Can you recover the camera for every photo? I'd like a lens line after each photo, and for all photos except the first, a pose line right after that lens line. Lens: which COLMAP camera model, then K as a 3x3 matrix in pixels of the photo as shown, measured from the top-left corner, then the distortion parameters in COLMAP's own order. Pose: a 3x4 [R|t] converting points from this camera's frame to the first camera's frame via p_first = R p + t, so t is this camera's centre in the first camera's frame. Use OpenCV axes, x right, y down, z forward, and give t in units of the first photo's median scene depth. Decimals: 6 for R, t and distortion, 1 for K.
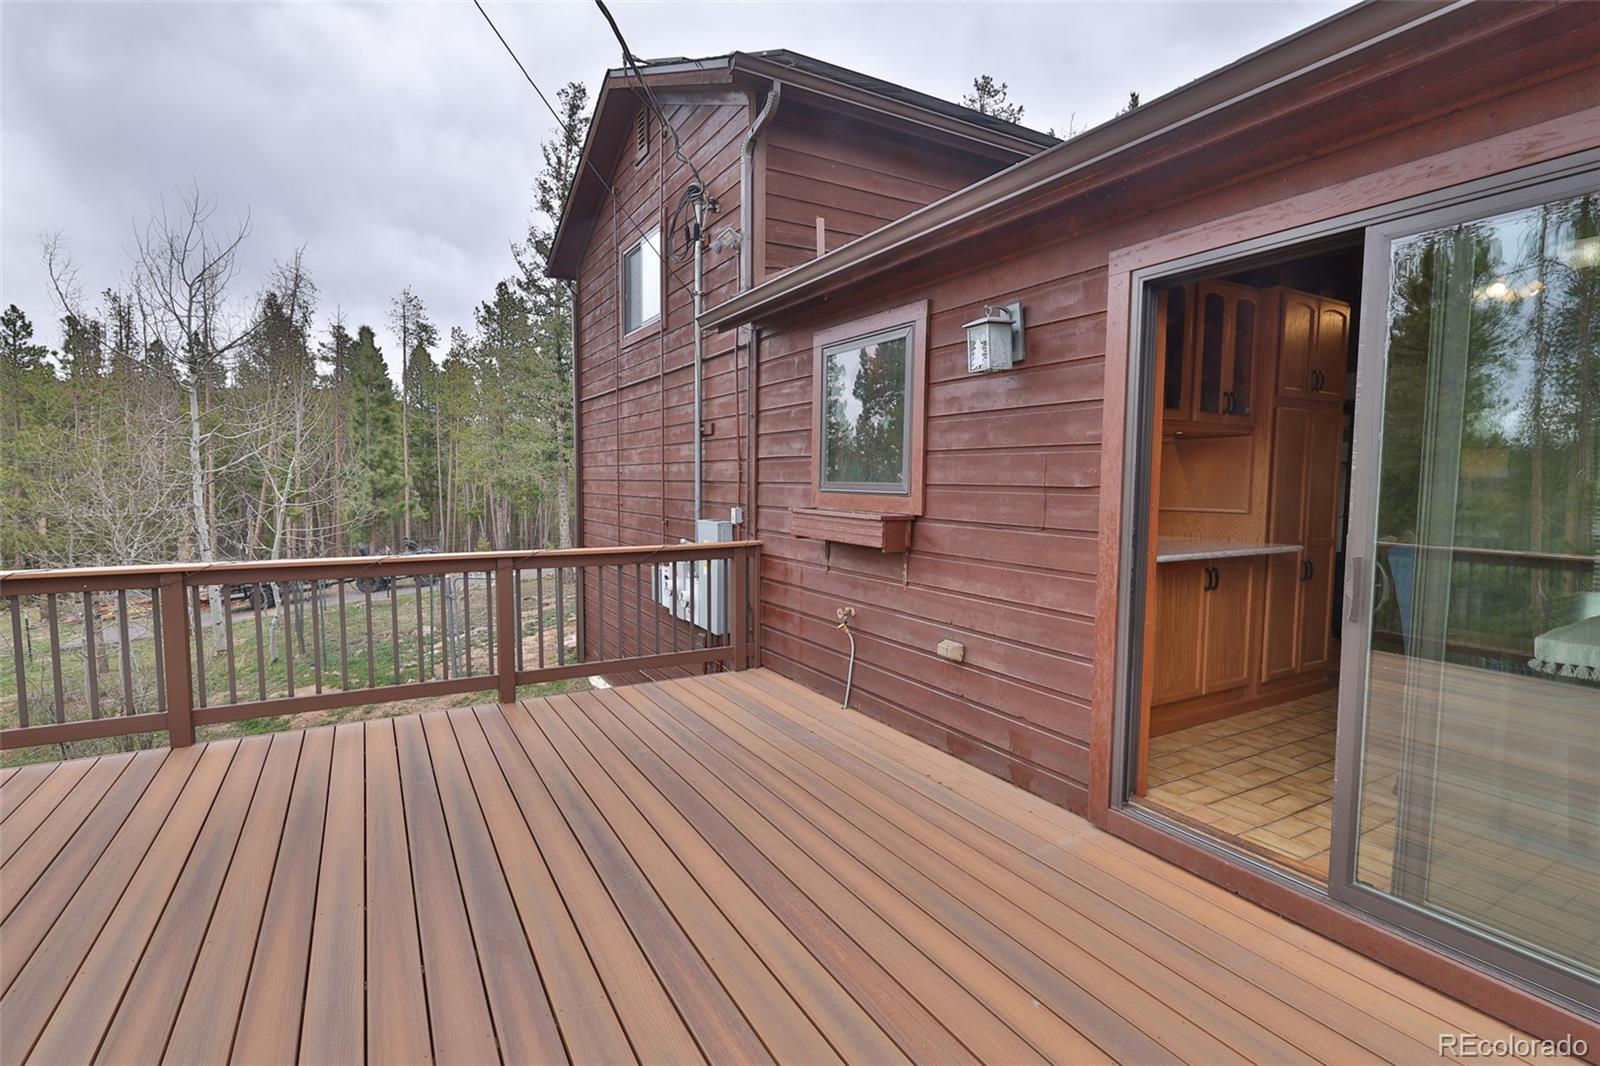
lens RADIAL K [[750.3, 0, 798.3], [0, 750.3, 534.1], [0, 0, 1]] dist [0.001173, 0.000220]
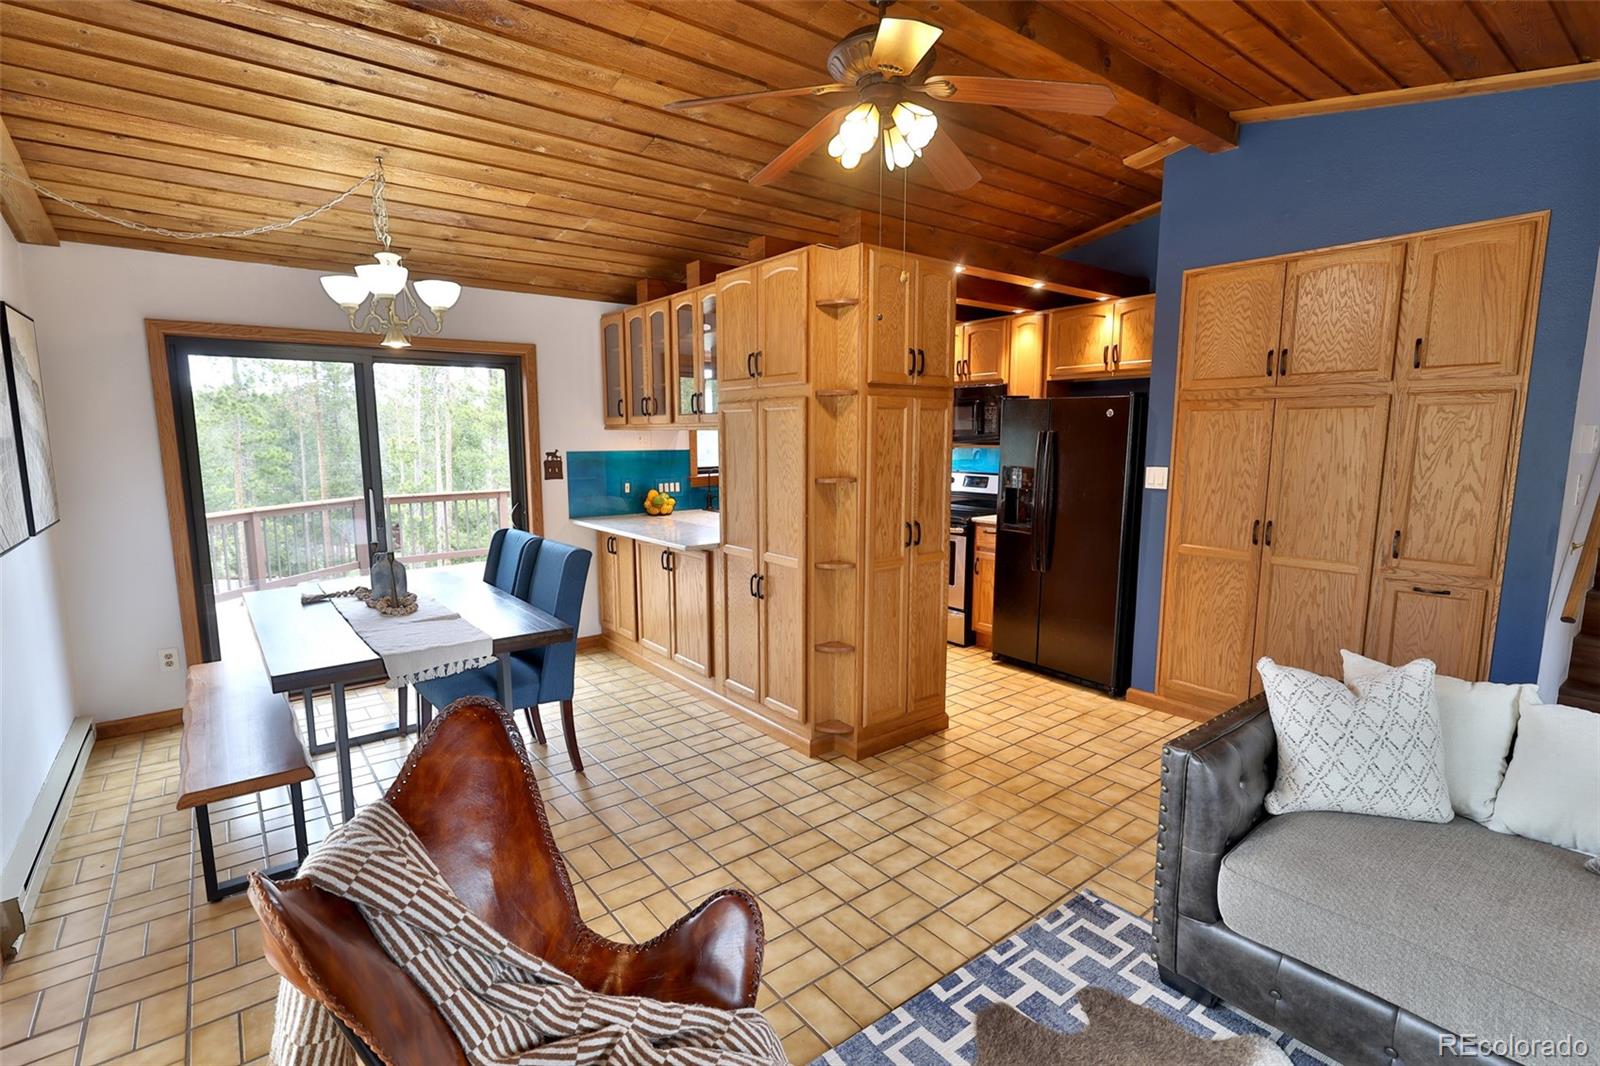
lens RADIAL K [[750.3, 0, 792.5], [0, 750.3, 538.0], [0, 0, 1]] dist [0.001173, 0.000220]
pose [[0.133439, 0.131150, -0.982341, 1.724707], [-0.073796, 0.989768, 0.122117, -0.118485], [0.988306, 0.056198, 0.141752, 1.061449]]
